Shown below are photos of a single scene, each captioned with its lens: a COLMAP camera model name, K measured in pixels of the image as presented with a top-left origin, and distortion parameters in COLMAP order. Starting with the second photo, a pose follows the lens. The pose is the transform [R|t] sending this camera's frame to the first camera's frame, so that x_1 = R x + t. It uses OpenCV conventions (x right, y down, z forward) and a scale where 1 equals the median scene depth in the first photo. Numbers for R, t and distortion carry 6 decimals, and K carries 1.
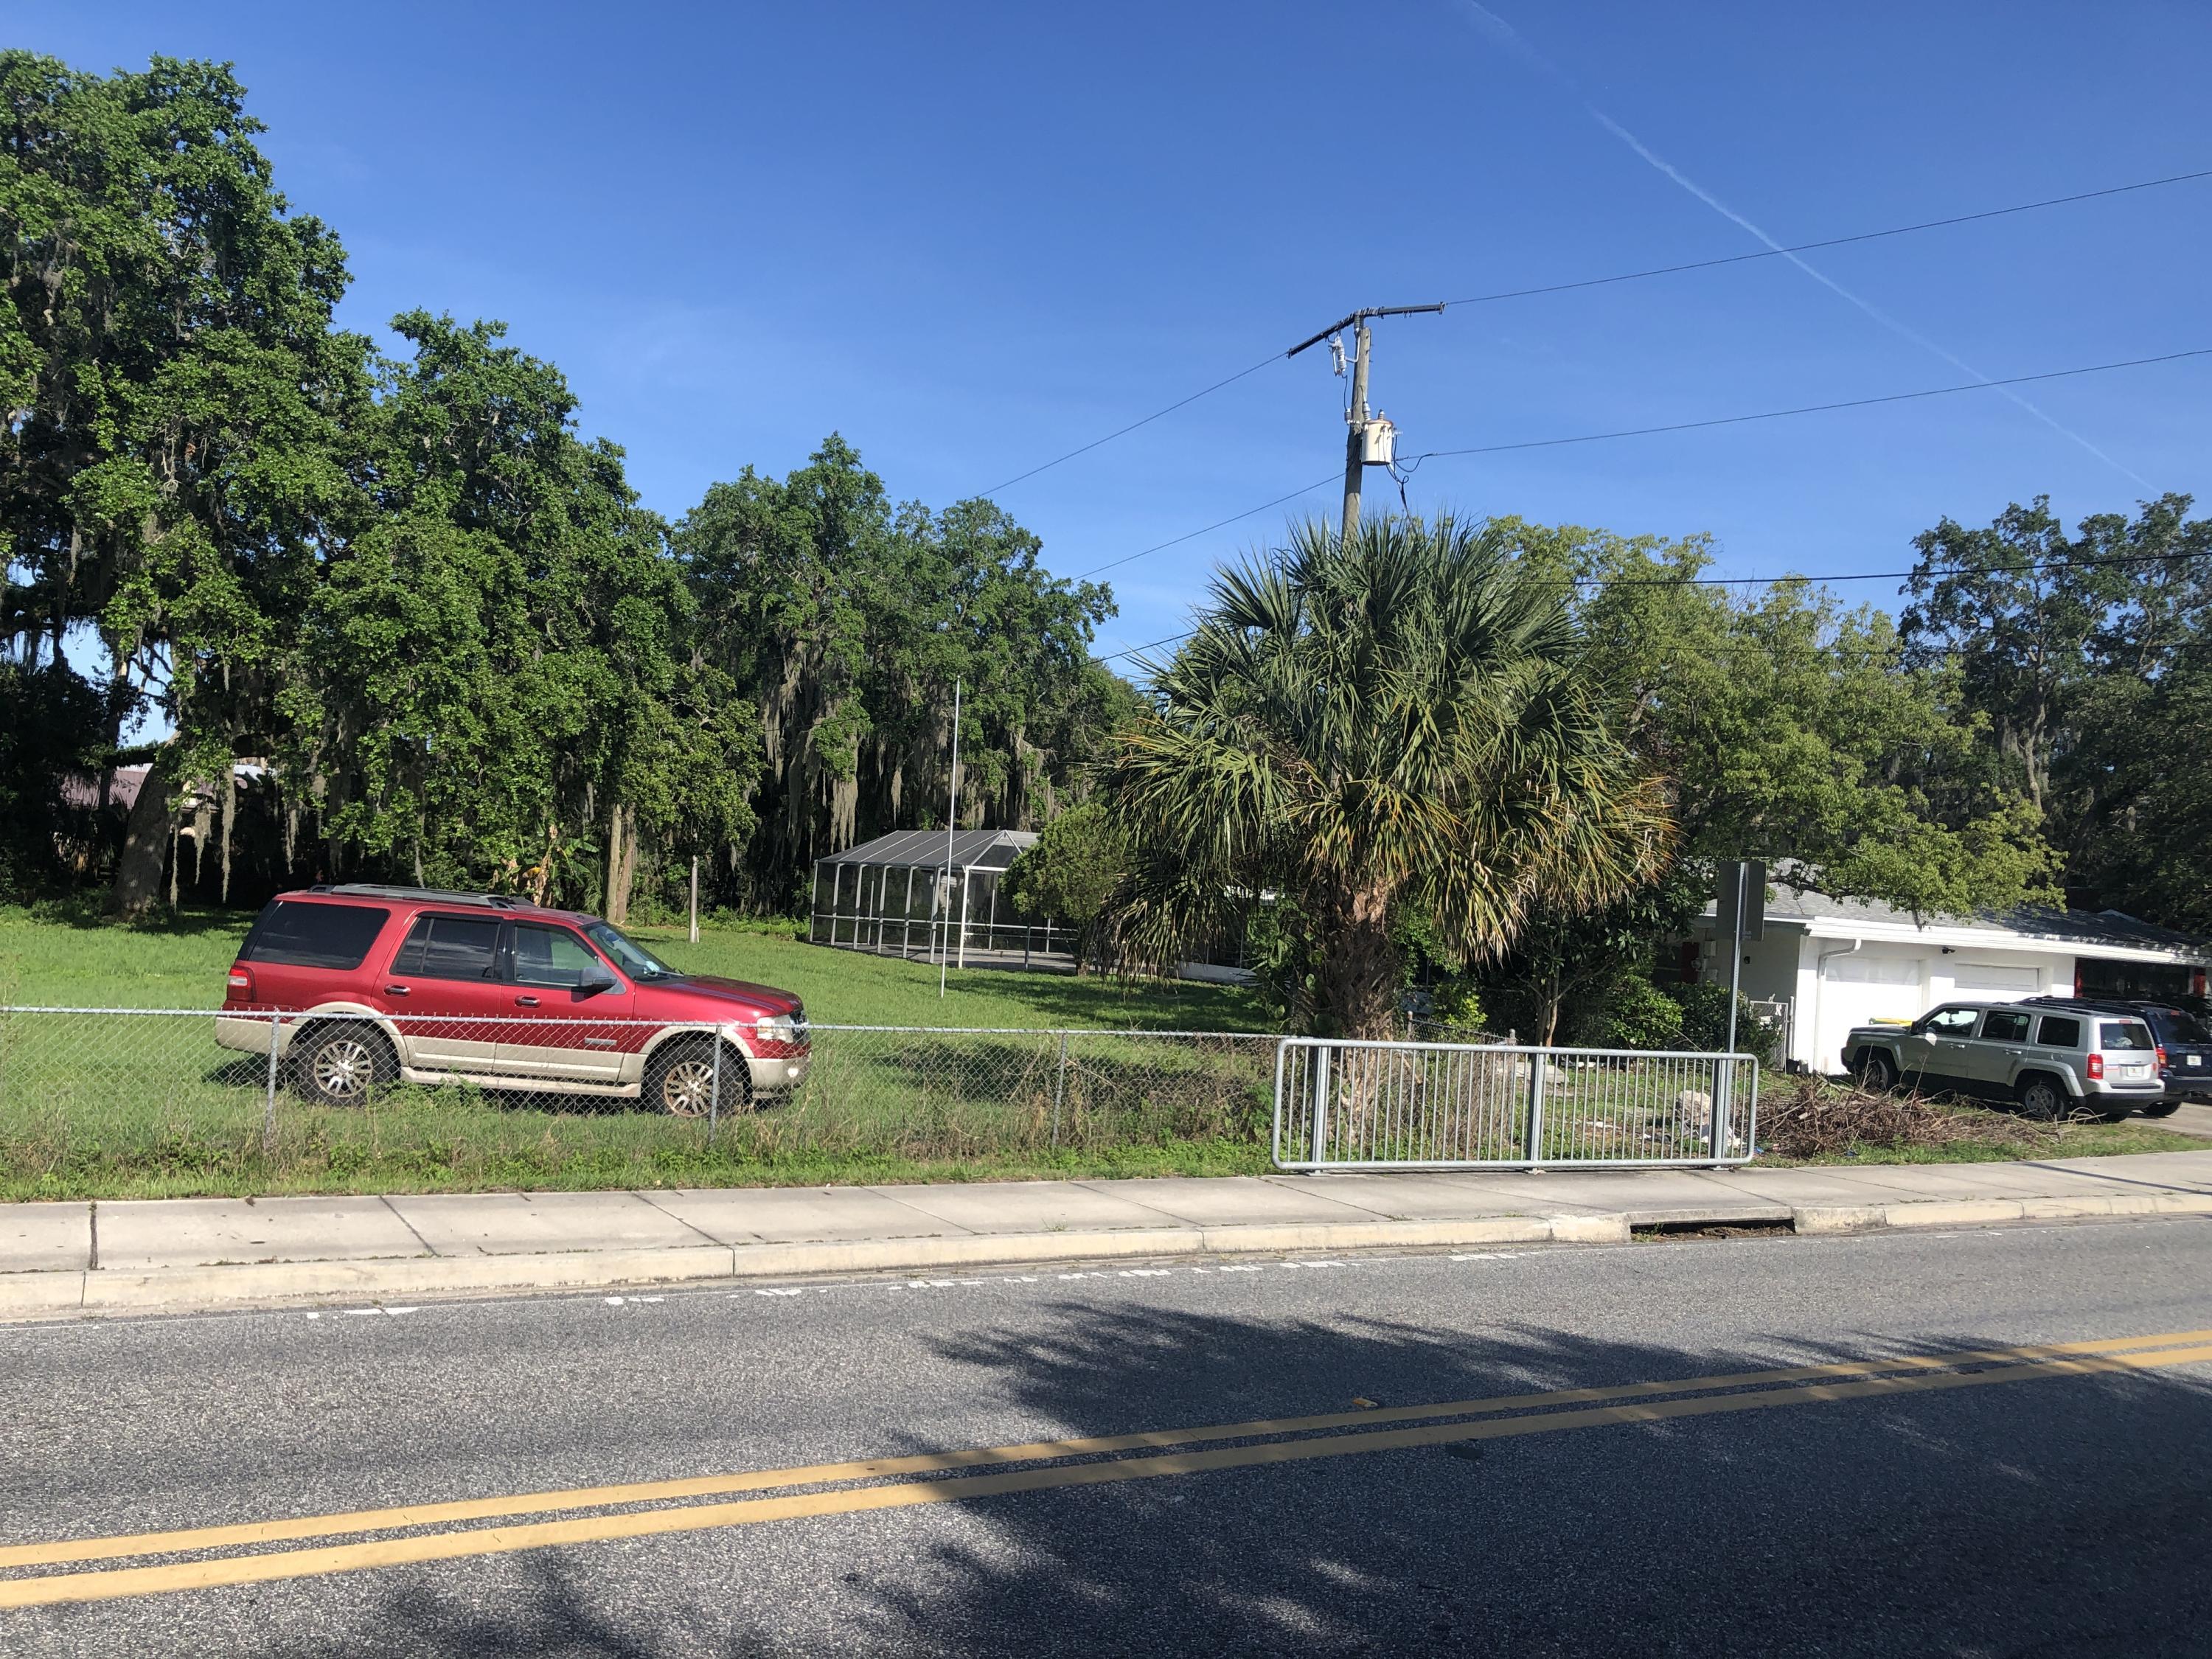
lens RADIAL K [[1806.2, 0, 1106.0], [0, 1806.2, 829.5], [0, 0, 1]] dist [0.004465, -0.002128]
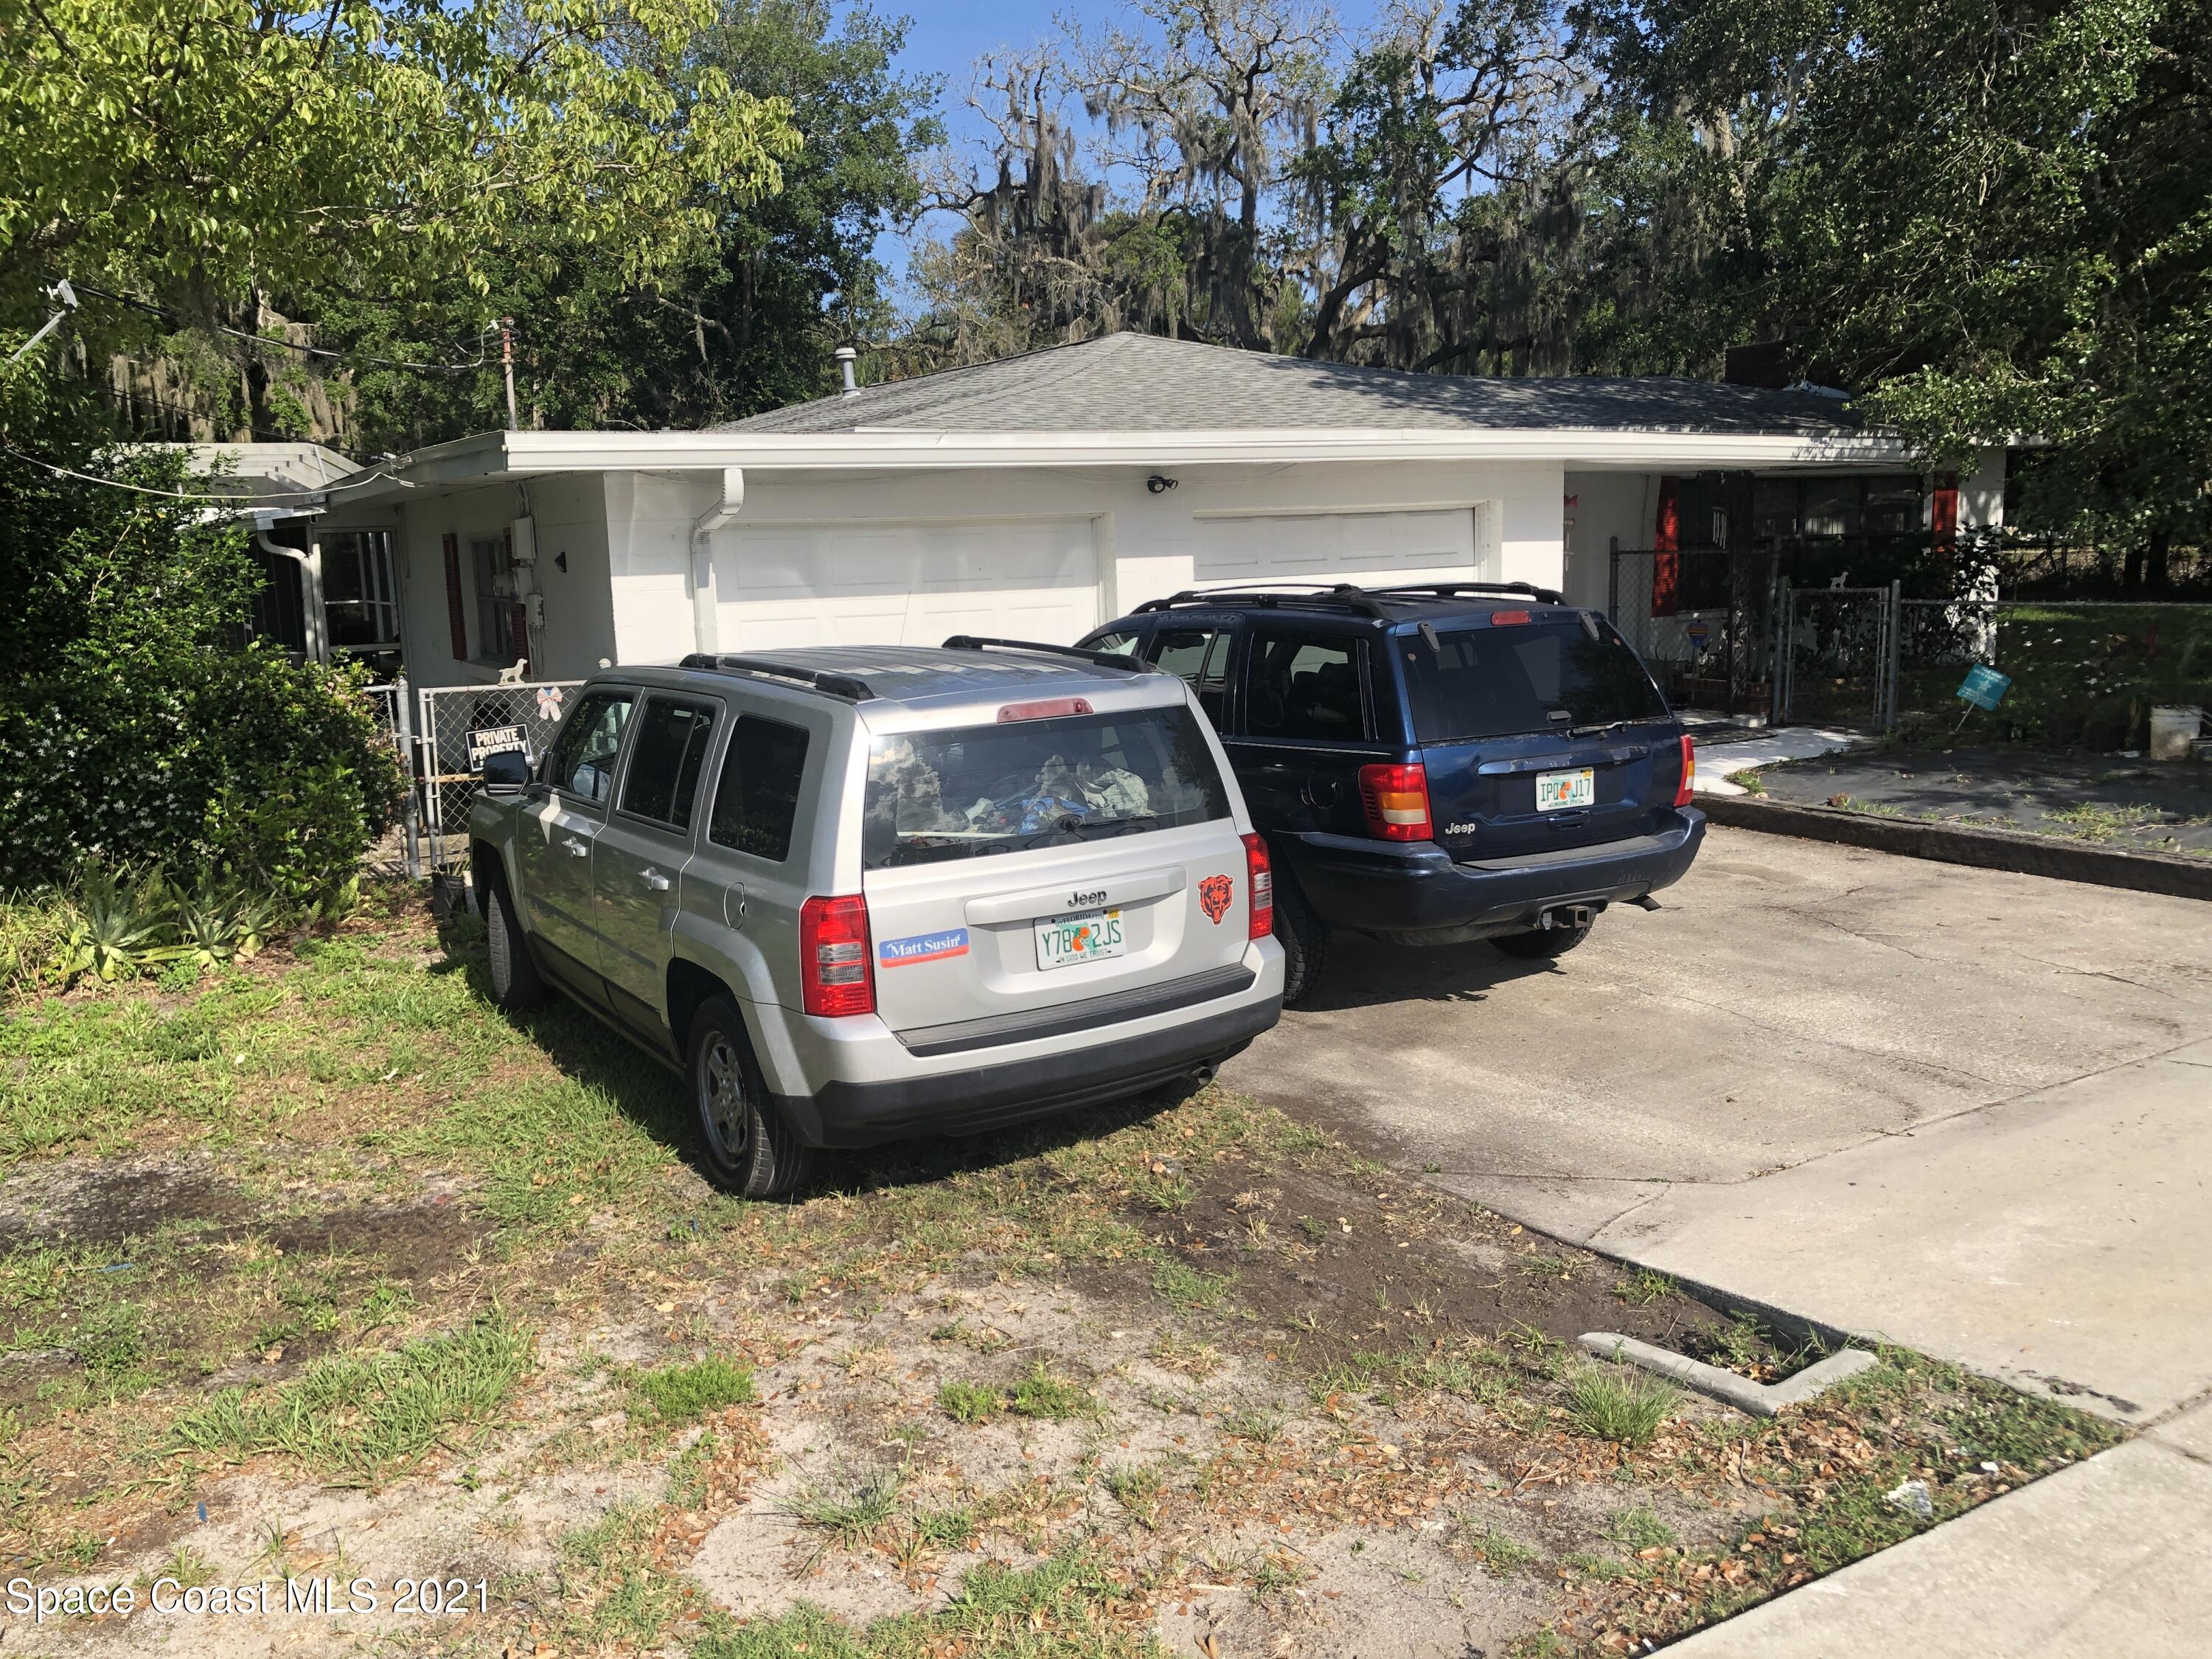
lens RADIAL K [[1806.2, 0, 1106.0], [0, 1806.2, 829.5], [0, 0, 1]] dist [0.004465, -0.002128]
pose [[0.994576, -0.103082, 0.013899, 0.543333], [0.098274, 0.975037, 0.199110, 0.075540], [-0.034077, -0.196664, 0.979879, 0.758713]]
